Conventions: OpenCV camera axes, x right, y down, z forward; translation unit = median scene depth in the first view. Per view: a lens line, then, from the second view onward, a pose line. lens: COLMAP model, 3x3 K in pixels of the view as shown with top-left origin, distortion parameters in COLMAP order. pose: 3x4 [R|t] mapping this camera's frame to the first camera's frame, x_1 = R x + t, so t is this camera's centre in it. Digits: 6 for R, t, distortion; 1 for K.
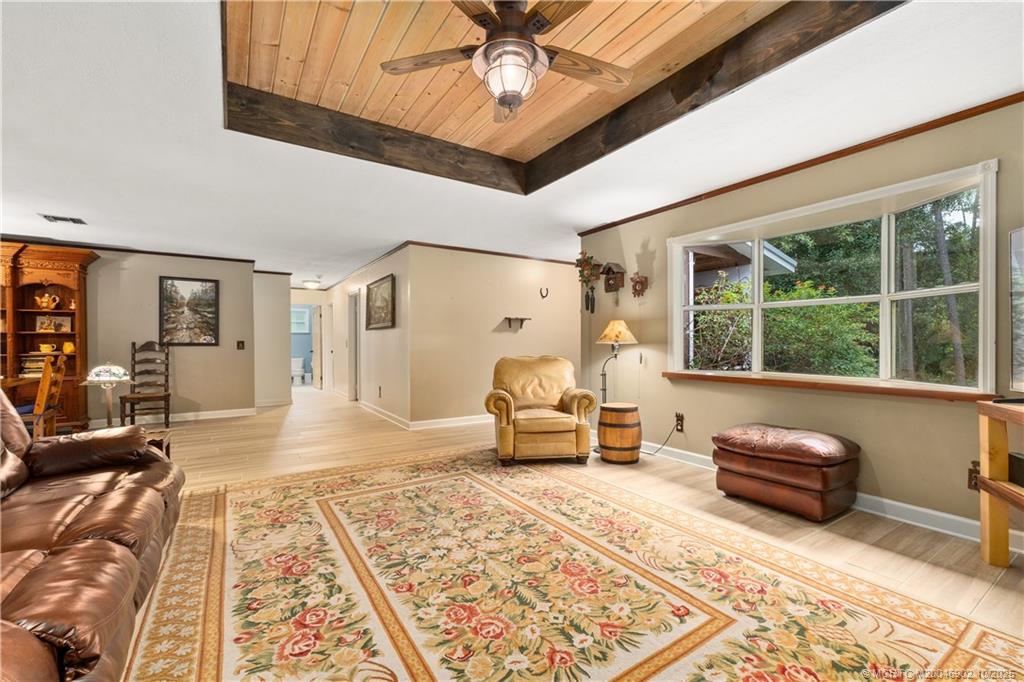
lens RADIAL K [[429.2, 0, 517.3], [0, 429.2, 344.1], [0, 0, 1]] dist [0.004918, -0.000040]
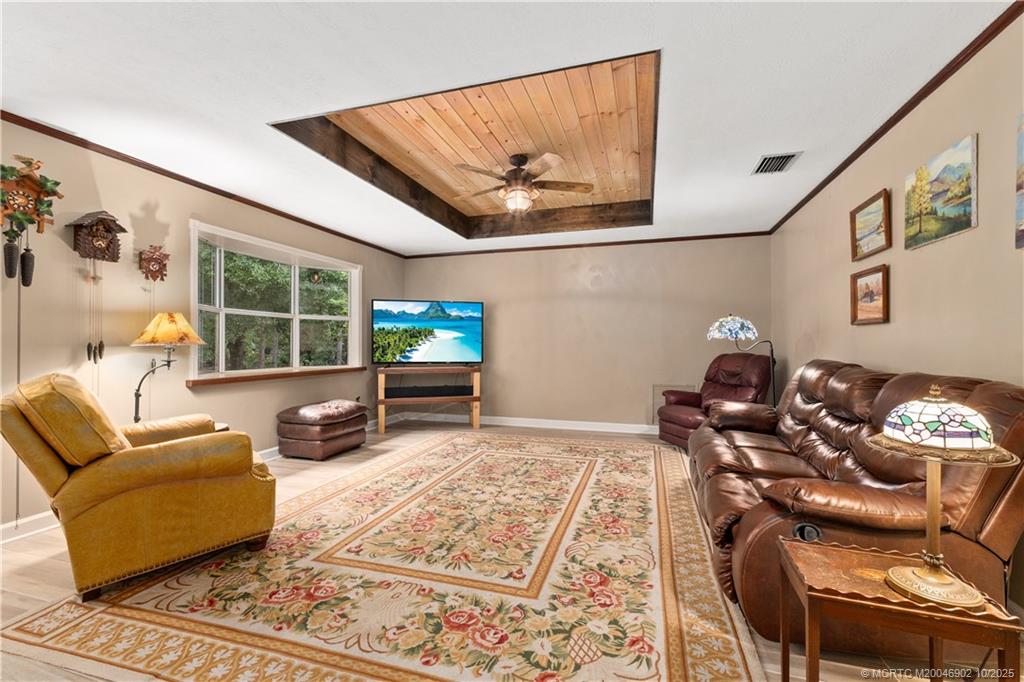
lens RADIAL K [[429.2, 0, 513.8], [0, 429.2, 340.4], [0, 0, 1]] dist [0.004918, -0.000040]
pose [[-0.628750, 0.007551, 0.777570, -1.084360], [0.002433, 0.999967, -0.007744, -0.004252], [-0.777603, -0.002977, -0.628748, 1.648166]]
